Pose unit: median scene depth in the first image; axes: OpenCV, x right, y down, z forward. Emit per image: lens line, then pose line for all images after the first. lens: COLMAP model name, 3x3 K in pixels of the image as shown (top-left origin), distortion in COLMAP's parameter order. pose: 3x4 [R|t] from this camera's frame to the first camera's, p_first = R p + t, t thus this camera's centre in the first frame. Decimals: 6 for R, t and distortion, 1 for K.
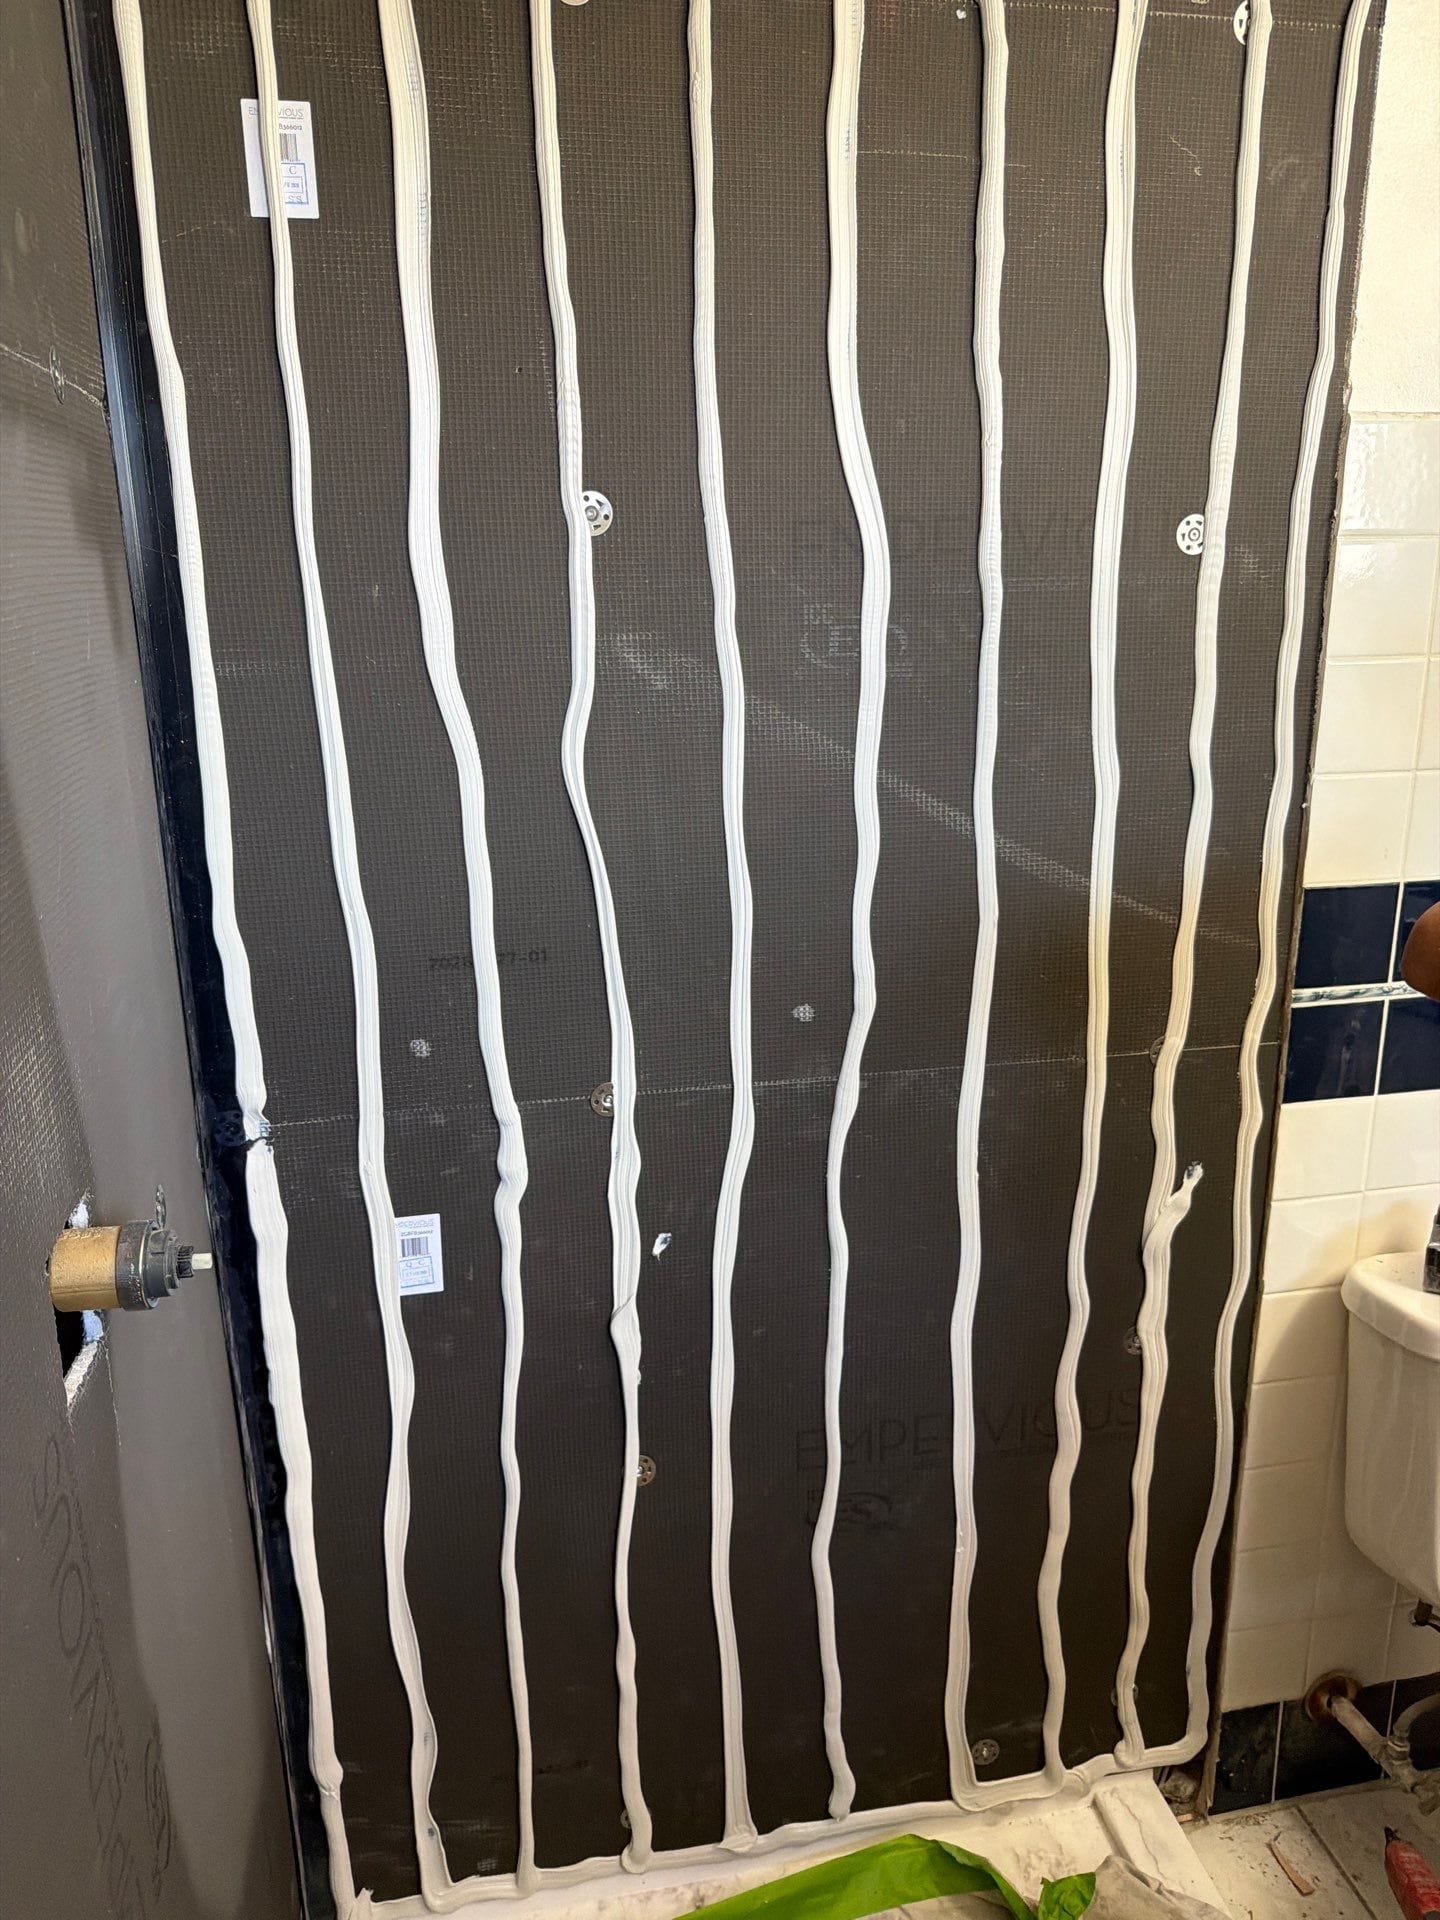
lens RADIAL K [[1378.0, 0, 715.6], [0, 1378.0, 963.6], [0, 0, 1]] dist [0.035715, -0.043317]
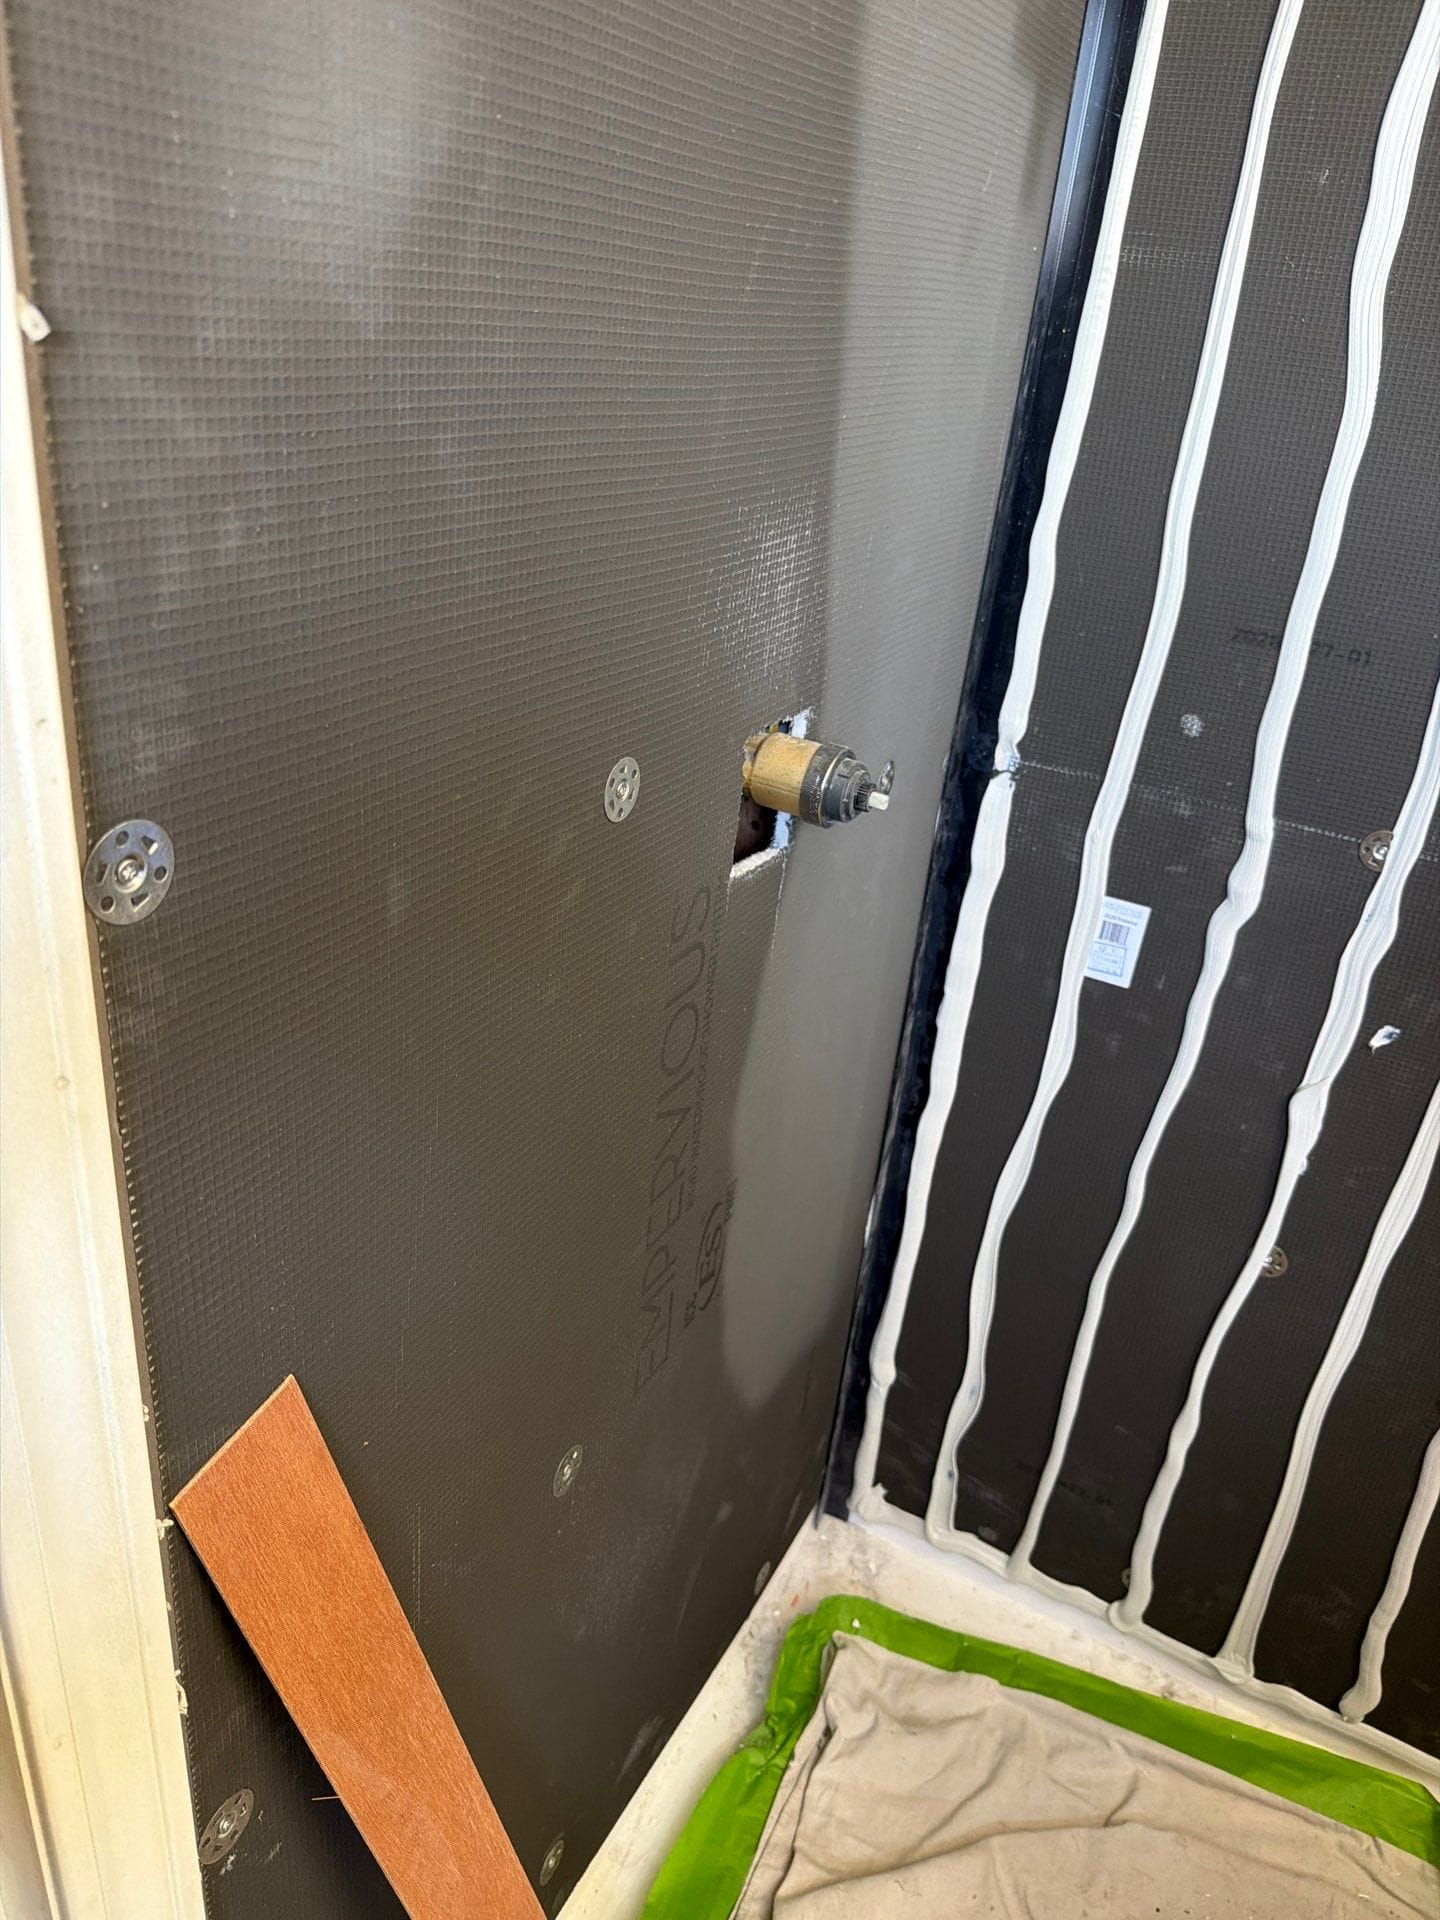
lens RADIAL K [[1378.0, 0, 710.9], [0, 1378.0, 966.2], [0, 0, 1]] dist [0.035715, -0.043317]
pose [[0.769911, 0.364283, -0.523960, 0.078976], [-0.281409, 0.930725, 0.233580, 0.081293], [0.572752, -0.032389, 0.819088, 0.049061]]
